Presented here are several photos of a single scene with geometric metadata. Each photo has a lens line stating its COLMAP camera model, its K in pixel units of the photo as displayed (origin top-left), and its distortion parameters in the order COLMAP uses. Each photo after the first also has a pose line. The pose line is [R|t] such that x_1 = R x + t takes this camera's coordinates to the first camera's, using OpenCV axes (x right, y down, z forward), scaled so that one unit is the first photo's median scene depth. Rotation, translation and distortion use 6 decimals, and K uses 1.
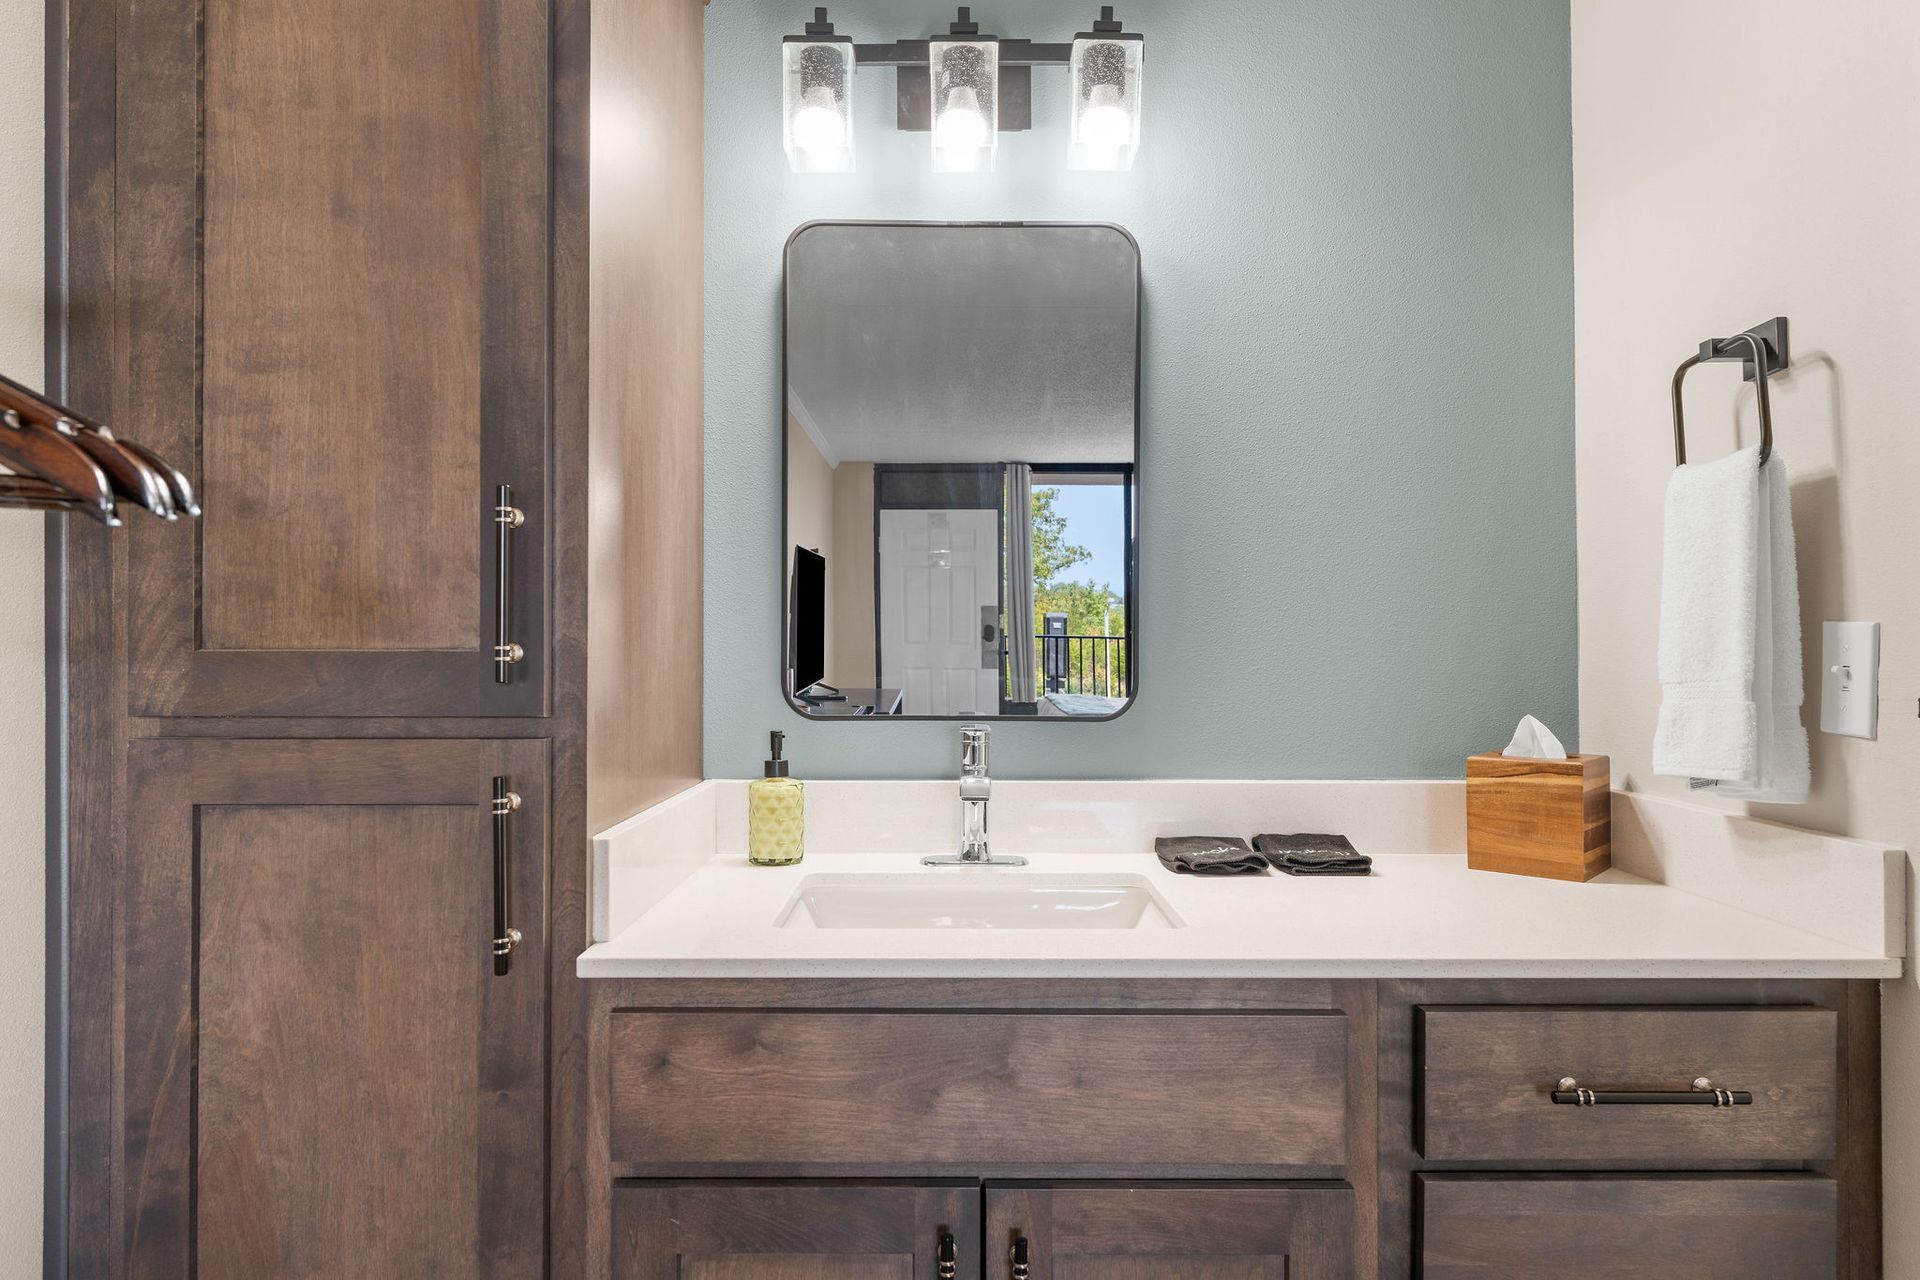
lens RADIAL K [[1089.7, 0, 959.2], [0, 1089.7, 647.8], [0, 0, 1]] dist [-0.000035, -0.000273]
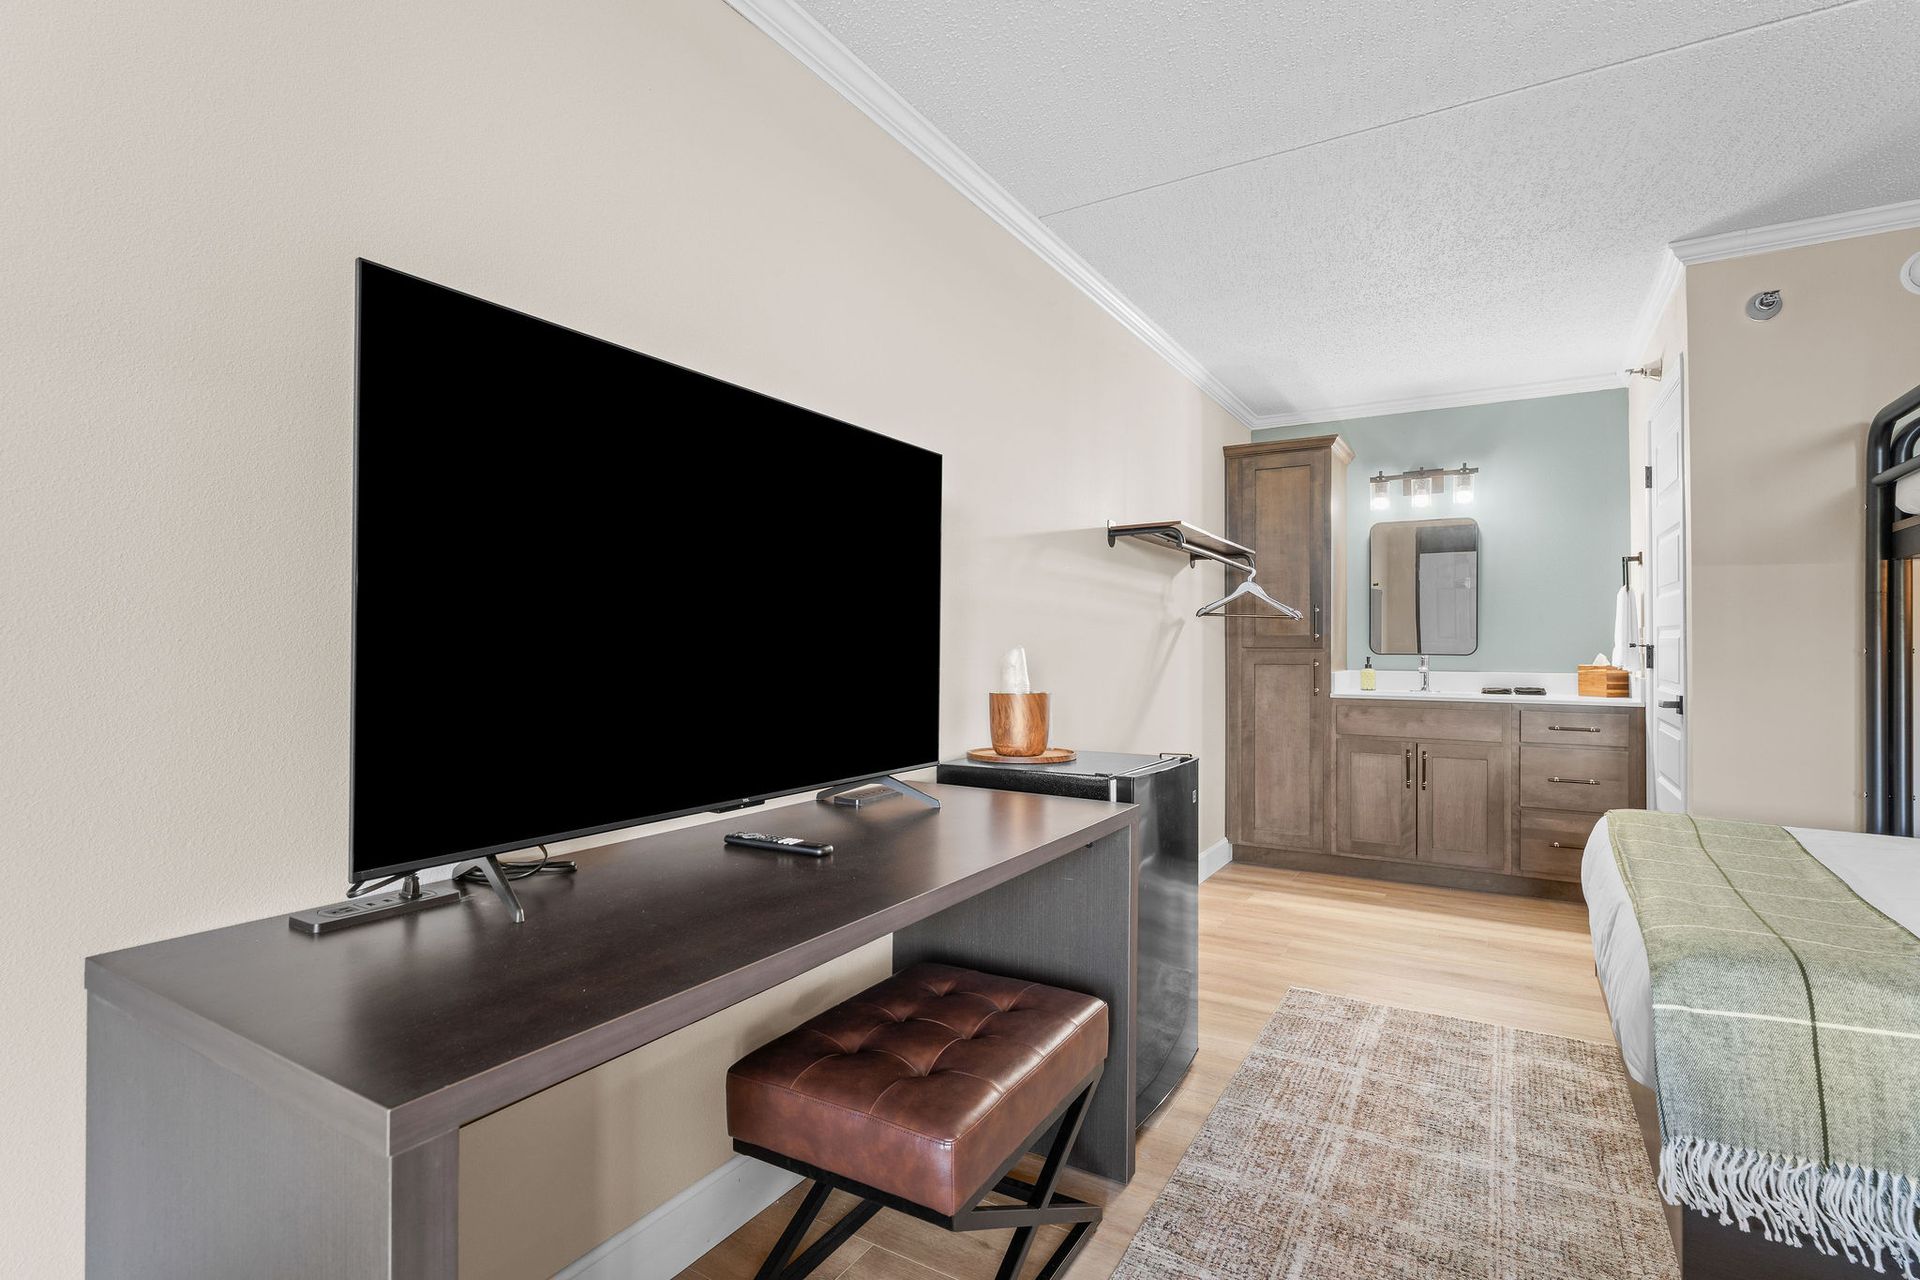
lens RADIAL K [[891.7, 0, 960.0], [0, 891.7, 640.0], [0, 0, 1]] dist [-0.003824, 0.000033]
pose [[0.845328, -0.002235, -0.534242, 0.330788], [-0.003581, 0.999945, -0.009850, 0.056606], [0.534235, 0.010240, 0.845274, -2.712434]]
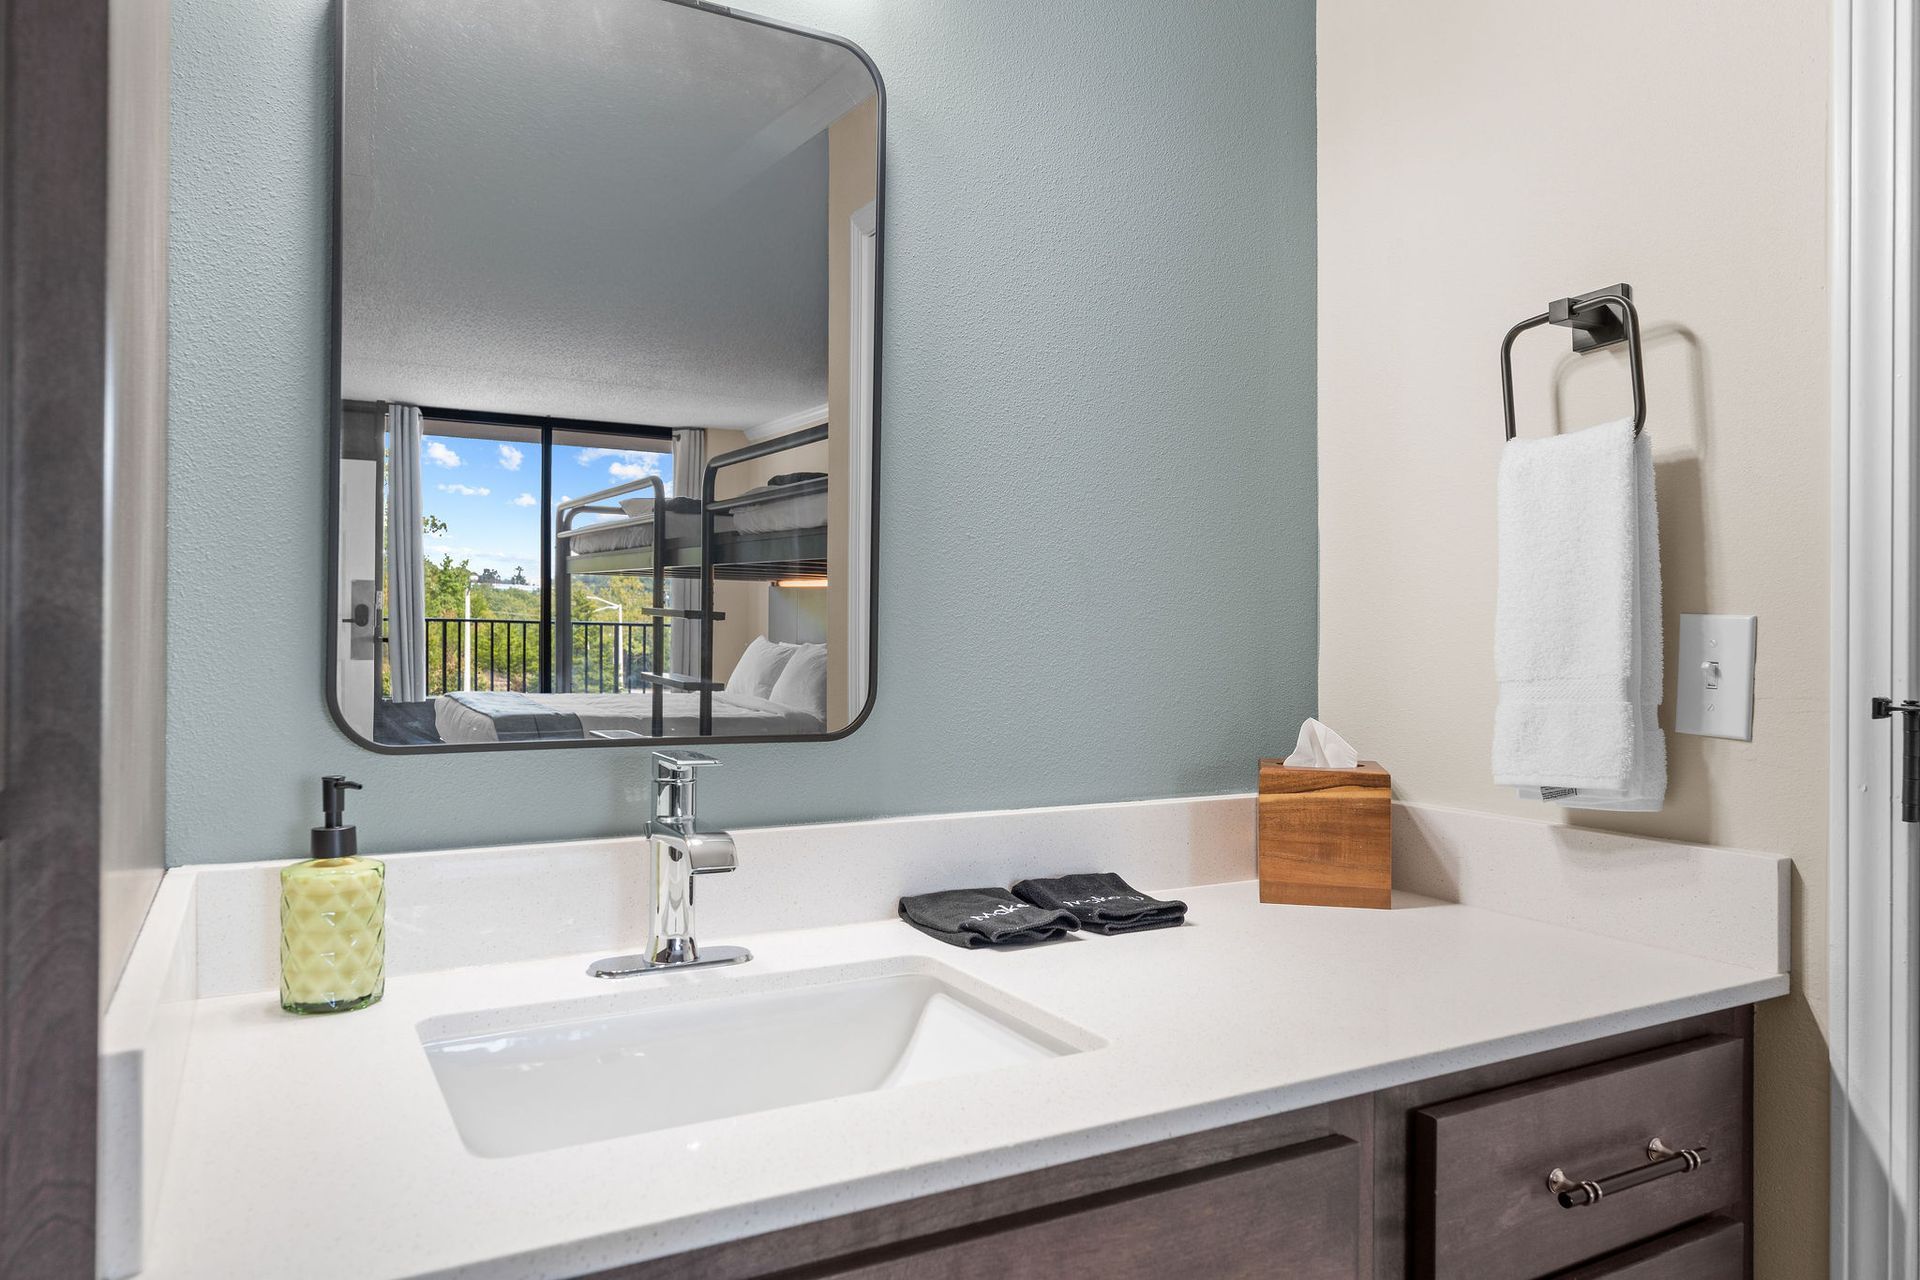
lens RADIAL K [[1235.3, 0, 958.0], [0, 1235.3, 642.1], [0, 0, 1]] dist [-0.001381, 0.002114]
pose [[0.883491, 0.004928, 0.468423, -0.193995], [-0.007219, 0.999969, 0.003096, 0.000558], [-0.468393, -0.006117, 0.883499, 0.282941]]
